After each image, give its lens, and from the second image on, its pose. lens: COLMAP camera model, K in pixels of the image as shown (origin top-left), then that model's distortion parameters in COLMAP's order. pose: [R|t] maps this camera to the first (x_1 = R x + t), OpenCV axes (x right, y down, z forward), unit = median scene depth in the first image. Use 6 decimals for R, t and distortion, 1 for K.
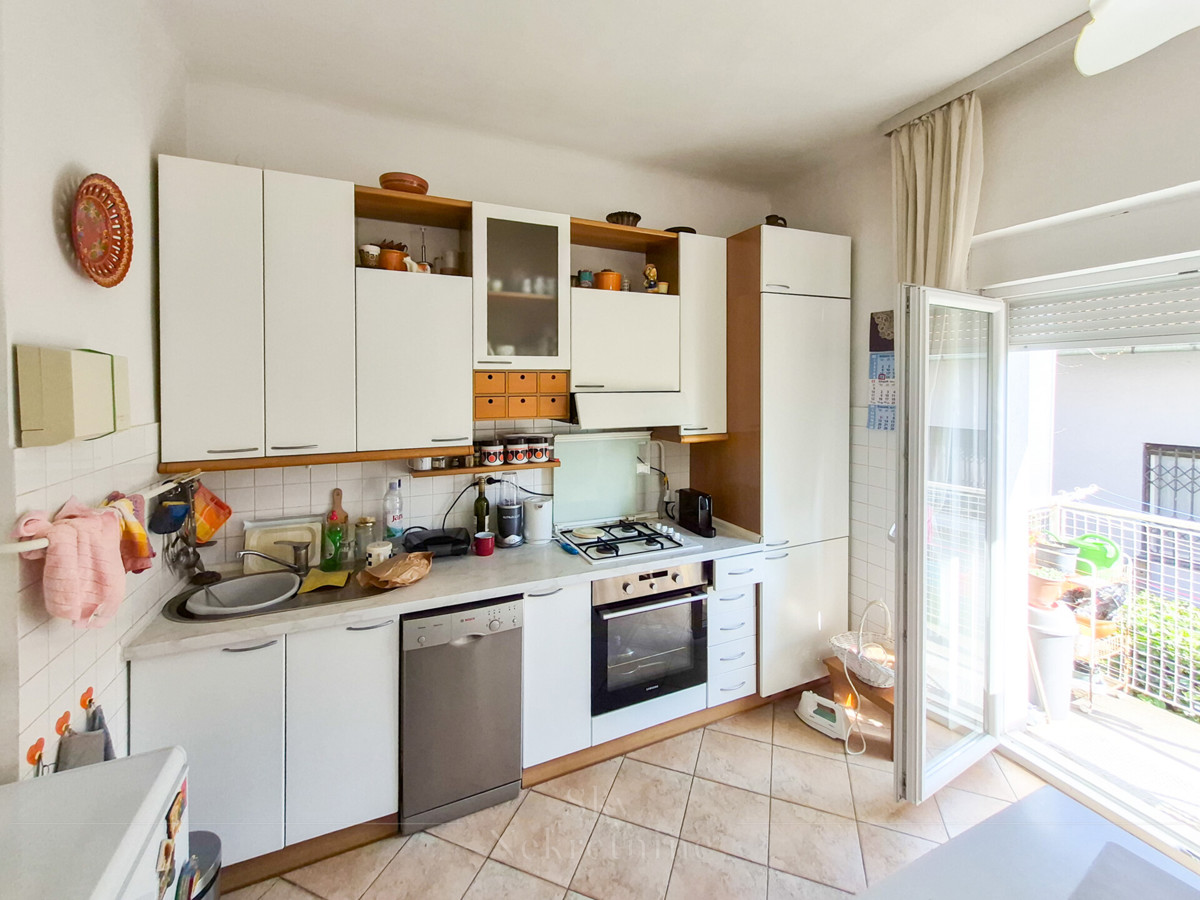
lens RADIAL K [[476.0, 0, 594.5], [0, 476.0, 392.3], [0, 0, 1]] dist [0.003504, 0.000038]
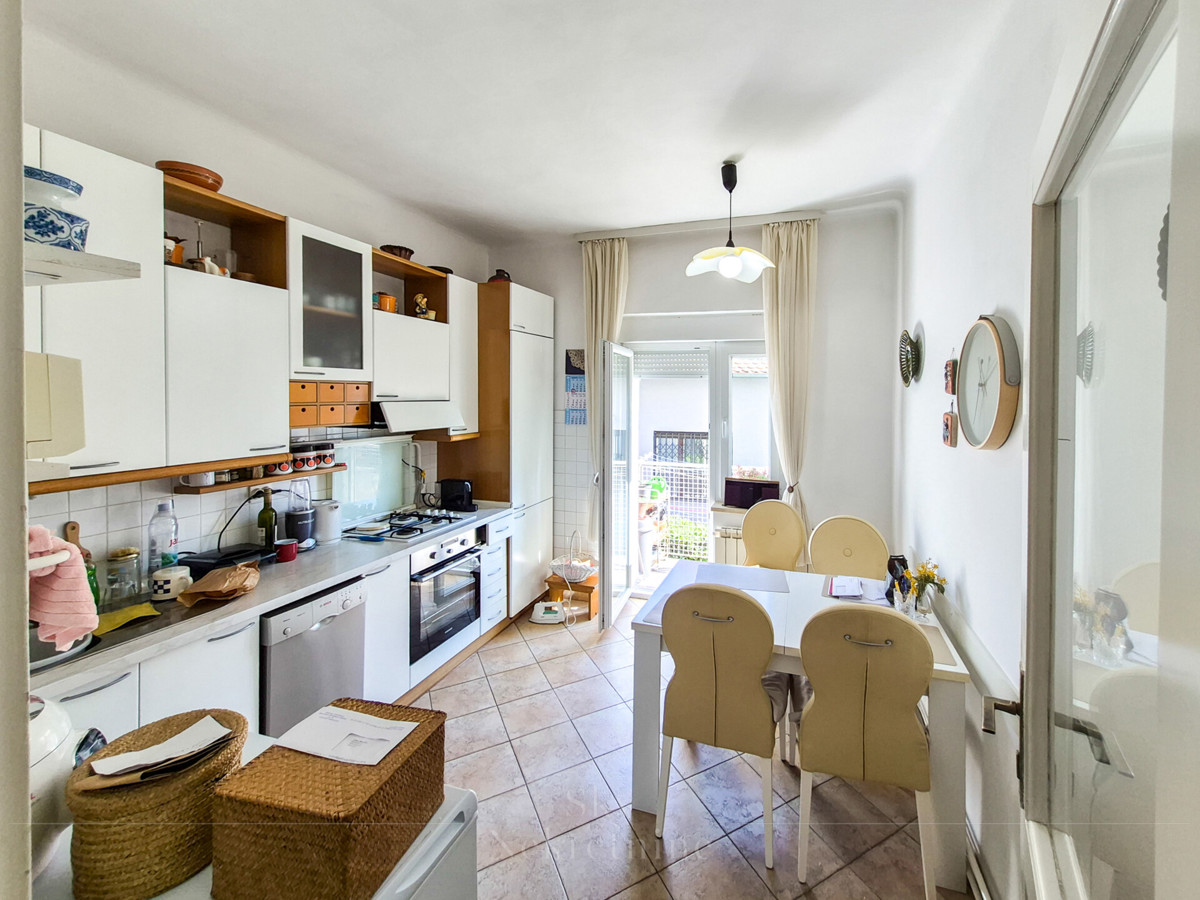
lens RADIAL K [[486.2, 0, 602.7], [0, 486.2, 402.3], [0, 0, 1]] dist [-0.000262, -0.000039]
pose [[0.707656, -0.003967, 0.706546, -0.476424], [0.003436, 0.999992, 0.002173, 0.002101], [-0.706549, 0.000890, 0.707664, -0.210131]]
